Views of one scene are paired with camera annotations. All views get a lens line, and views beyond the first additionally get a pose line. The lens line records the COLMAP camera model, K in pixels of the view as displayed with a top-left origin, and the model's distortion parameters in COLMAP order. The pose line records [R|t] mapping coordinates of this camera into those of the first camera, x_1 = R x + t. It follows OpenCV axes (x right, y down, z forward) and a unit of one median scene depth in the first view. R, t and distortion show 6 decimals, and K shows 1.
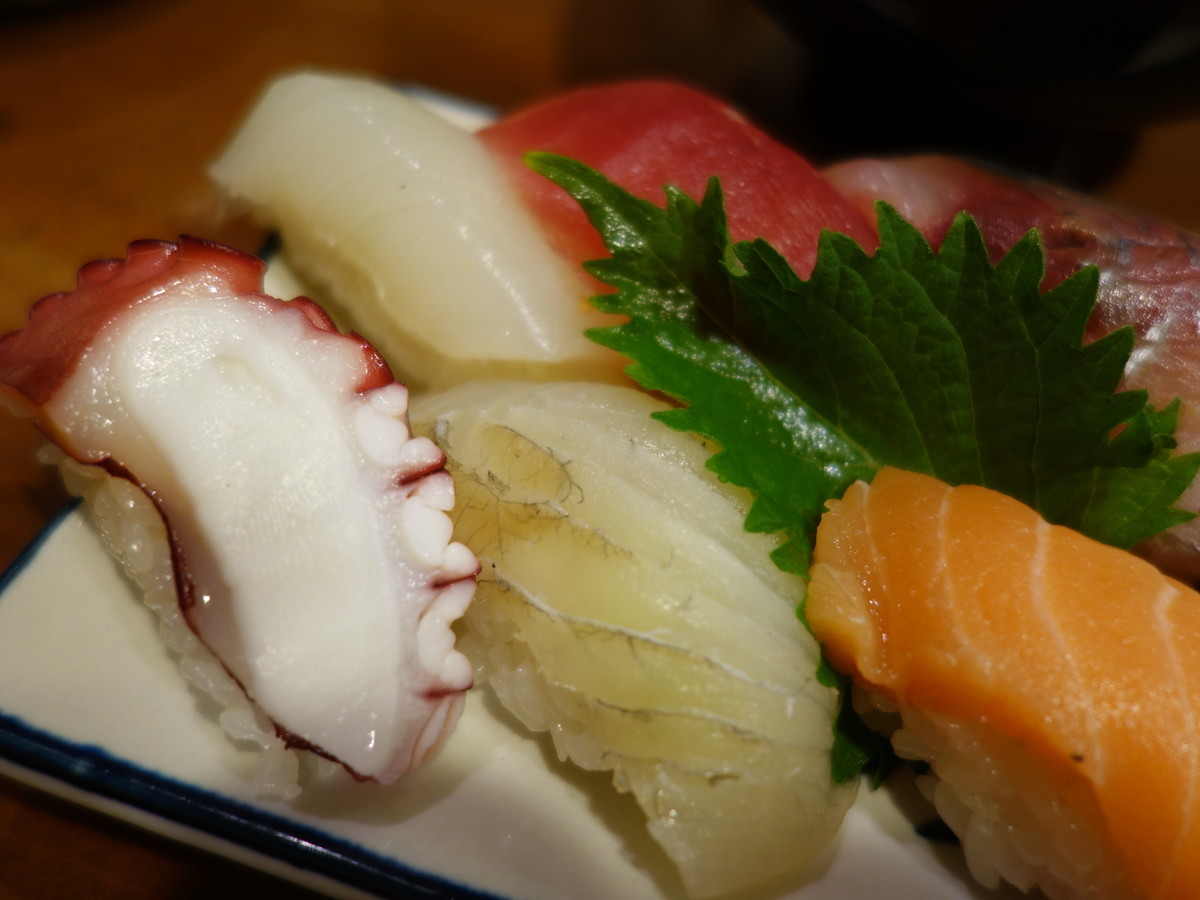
lens RADIAL K [[1066.7, 0, 608.5], [0, 1066.7, 452.2], [0, 0, 1]] dist [0.027434, 0.000837]
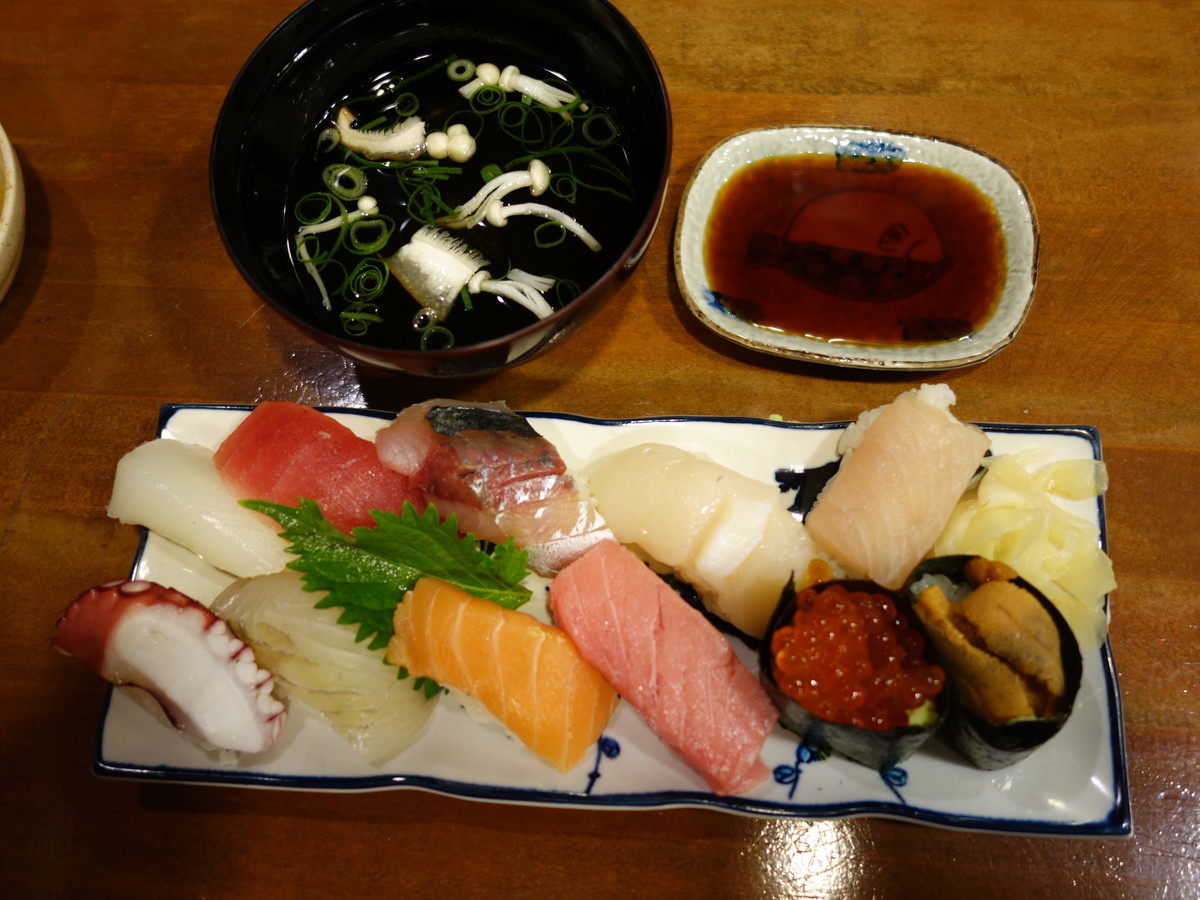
lens RADIAL K [[1066.7, 0, 608.5], [0, 1066.7, 452.2], [0, 0, 1]] dist [0.027434, 0.000837]
pose [[0.961521, -0.274472, -0.011930, 0.910873], [0.266507, 0.921311, 0.283124, -0.978033], [-0.066719, -0.275410, 0.959009, -1.557353]]
